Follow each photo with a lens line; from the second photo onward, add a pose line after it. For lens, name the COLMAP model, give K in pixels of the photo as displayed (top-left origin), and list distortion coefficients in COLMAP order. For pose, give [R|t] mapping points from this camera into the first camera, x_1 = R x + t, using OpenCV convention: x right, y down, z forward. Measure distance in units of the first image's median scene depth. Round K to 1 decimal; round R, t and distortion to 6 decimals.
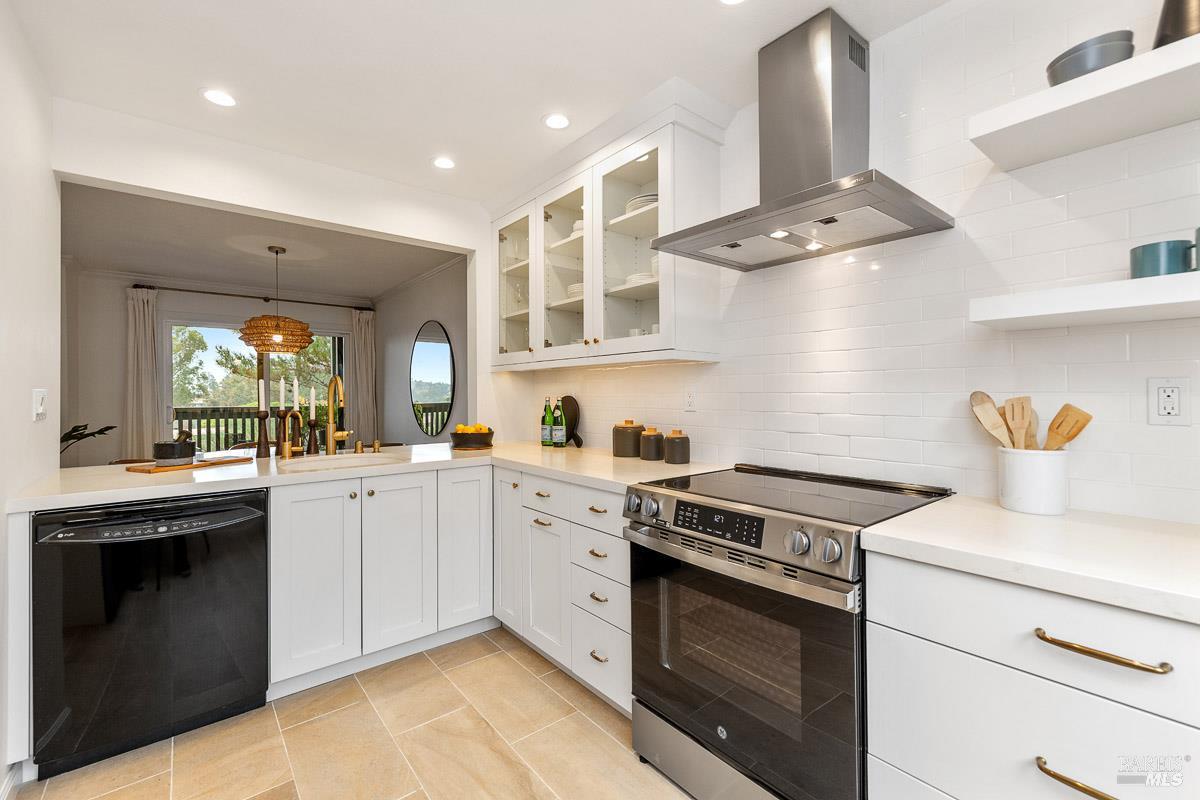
lens RADIAL K [[511.0, 0, 592.2], [0, 511.0, 403.8], [0, 0, 1]] dist [0.000030, -0.000120]
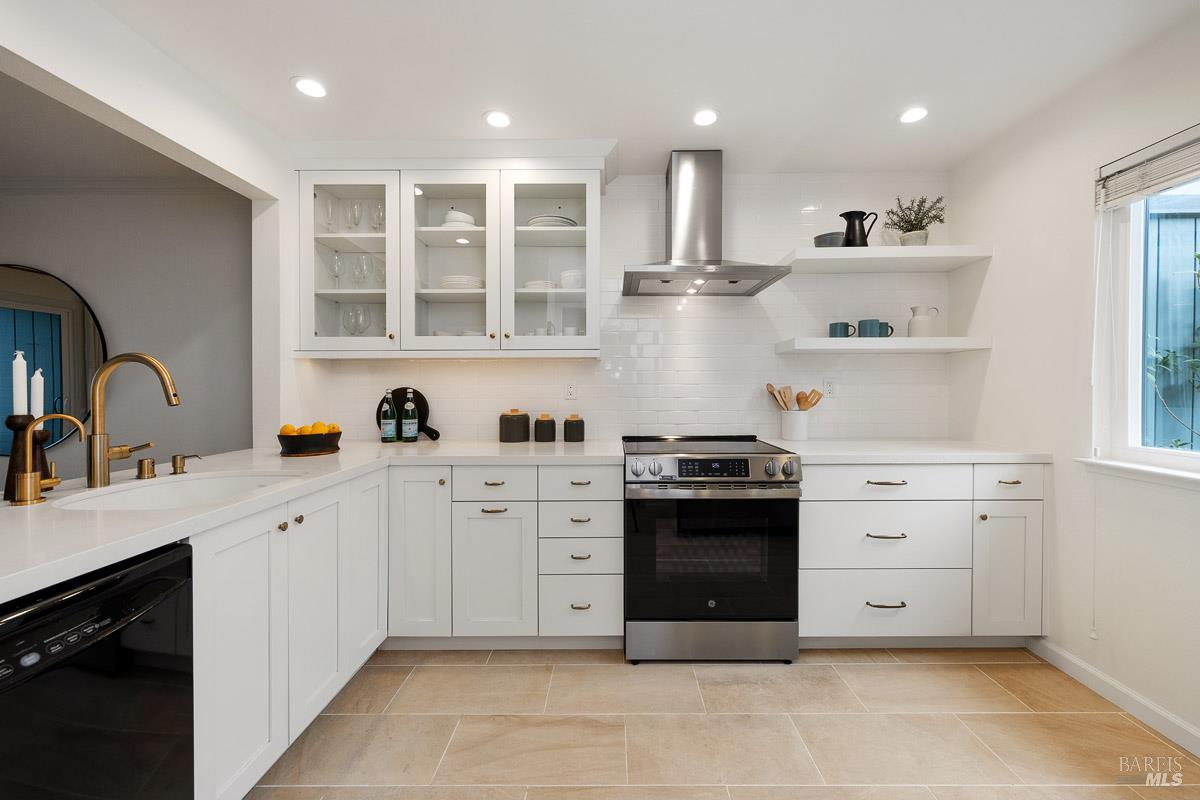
lens RADIAL K [[475.4, 0, 600.0], [0, 475.4, 400.0], [0, 0, 1]] dist [0.009964, 0.000067]
pose [[0.629855, -0.022921, 0.776375, -0.659643], [0.015350, 0.999737, 0.017062, -0.002308], [-0.776561, 0.001171, 0.630041, 0.218357]]
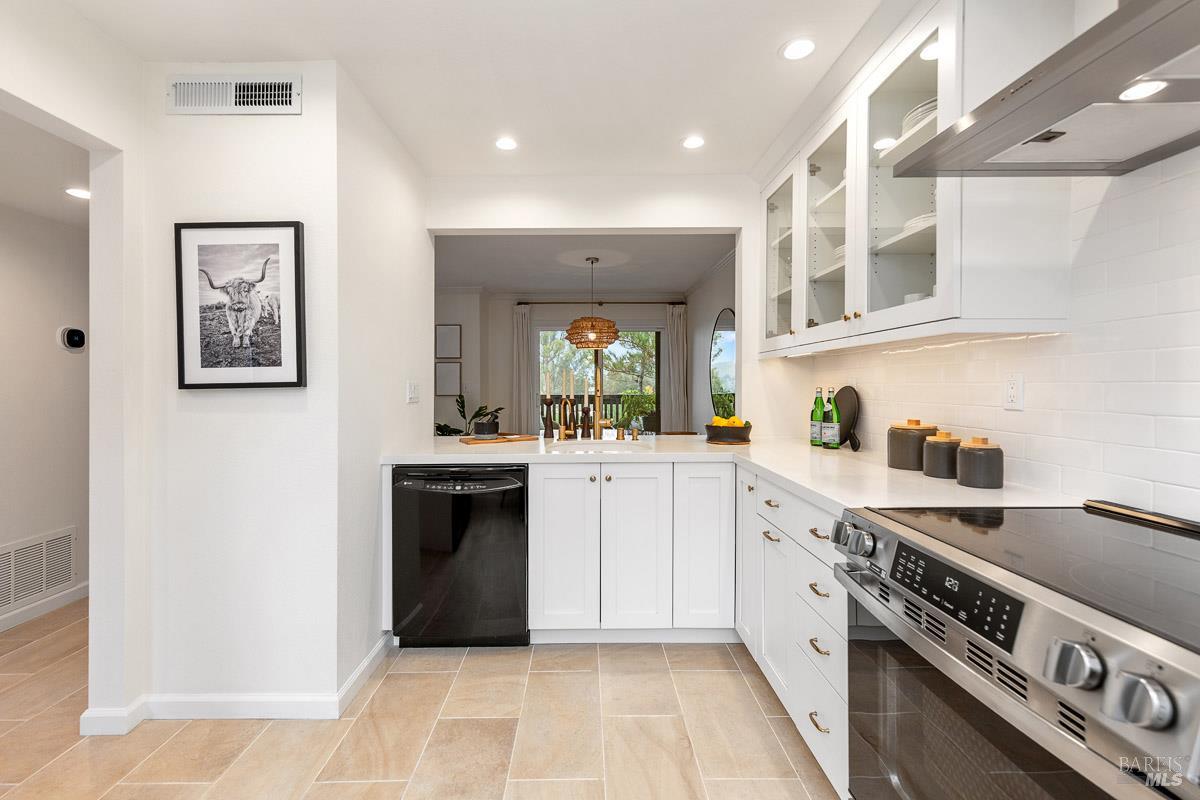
lens RADIAL K [[510.1, 0, 578.5], [0, 510.1, 398.7], [0, 0, 1]] dist [0.000068, -0.000354]
pose [[0.776954, 0.016888, -0.629331, 0.170329], [-0.010189, 0.999847, 0.014252, -0.003751], [0.629475, -0.004661, 0.777007, 0.137388]]
